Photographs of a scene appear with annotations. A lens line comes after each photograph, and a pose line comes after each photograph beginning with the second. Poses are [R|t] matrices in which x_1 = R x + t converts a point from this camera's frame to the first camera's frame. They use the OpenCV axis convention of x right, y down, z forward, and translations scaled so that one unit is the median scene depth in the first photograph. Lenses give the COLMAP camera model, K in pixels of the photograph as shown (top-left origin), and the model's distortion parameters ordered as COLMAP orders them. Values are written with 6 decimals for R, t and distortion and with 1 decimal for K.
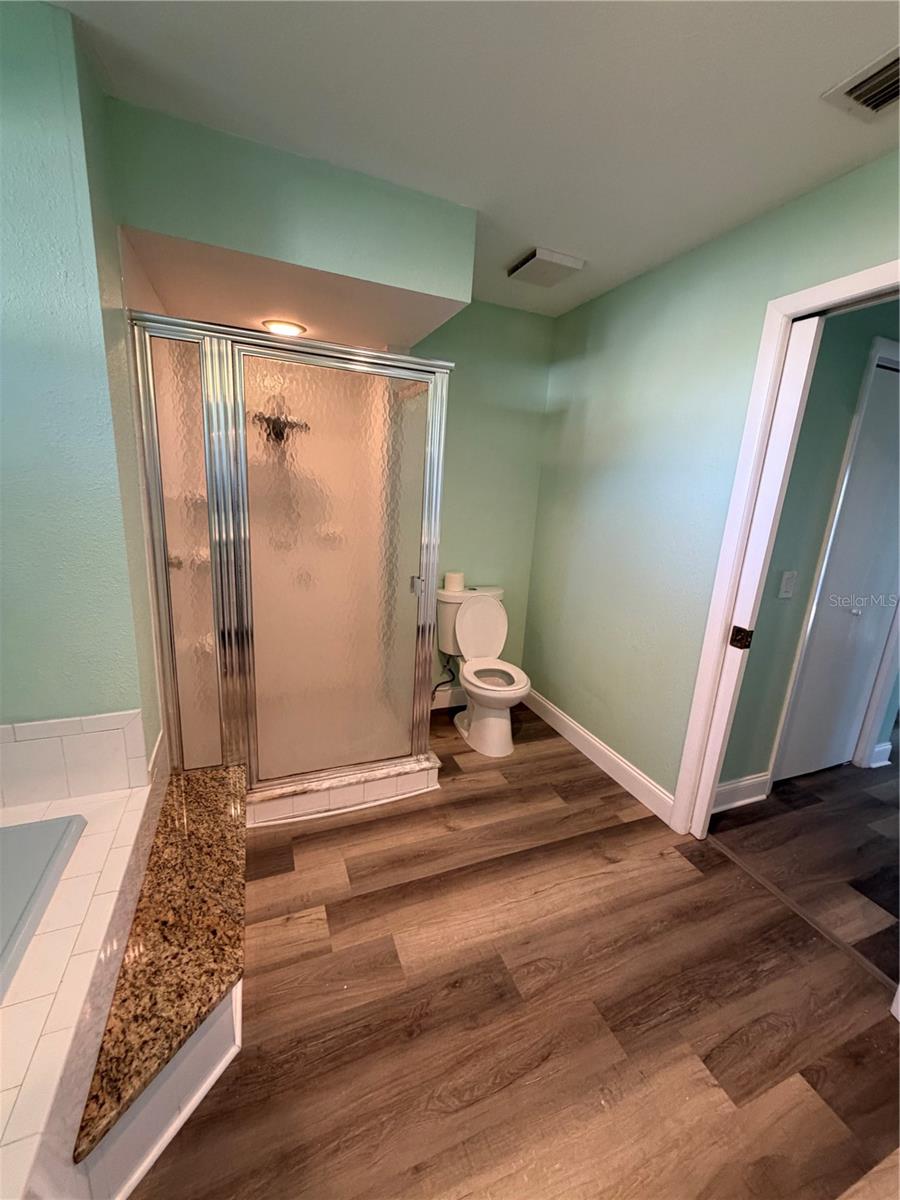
lens RADIAL K [[479.7, 0, 450.0], [0, 479.7, 600.0], [0, 0, 1]] dist [0.001271, -0.000039]
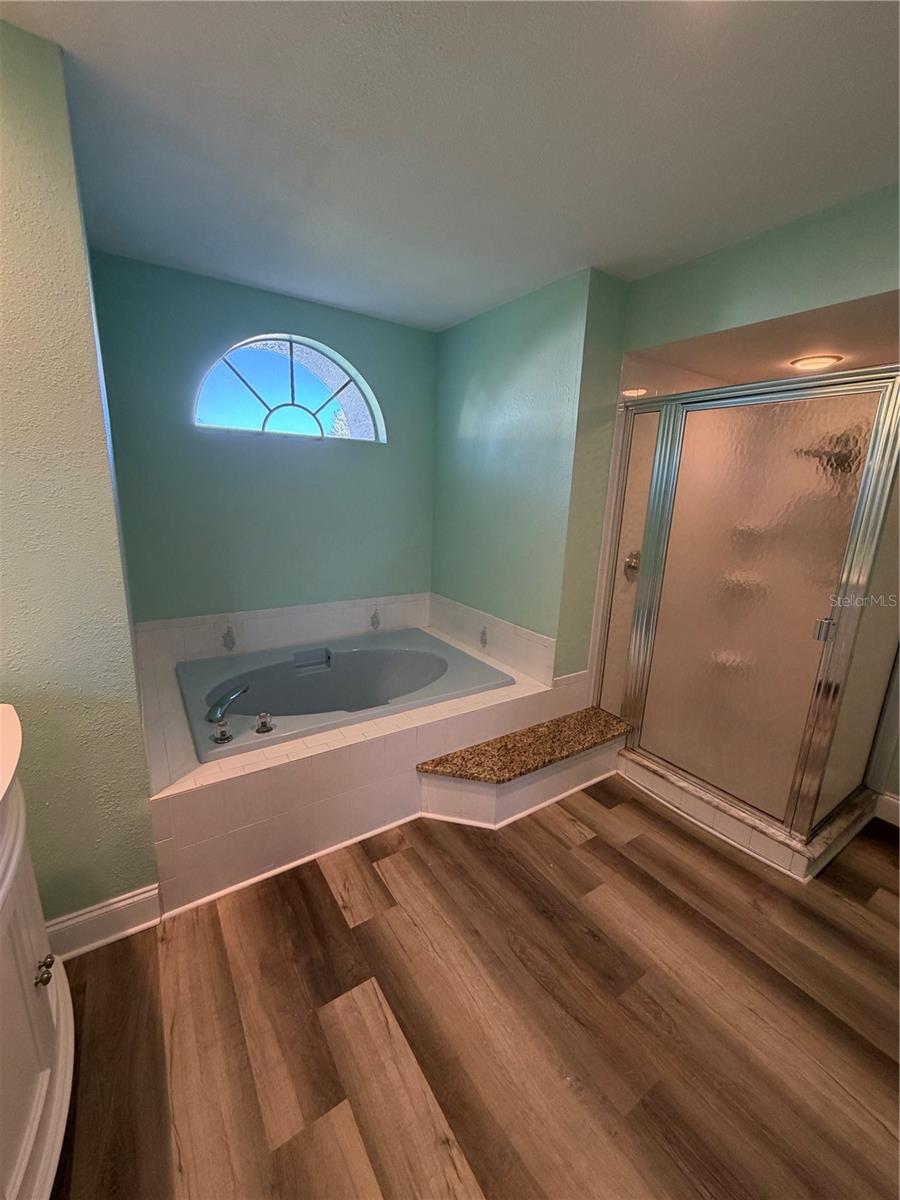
lens RADIAL K [[479.7, 0, 450.0], [0, 479.7, 600.0], [0, 0, 1]] dist [0.001271, -0.000039]
pose [[0.199003, 0.176331, -0.964005, 0.717967], [-0.258773, 0.958221, 0.121853, -0.014082], [0.945217, 0.225209, 0.236319, 0.176249]]
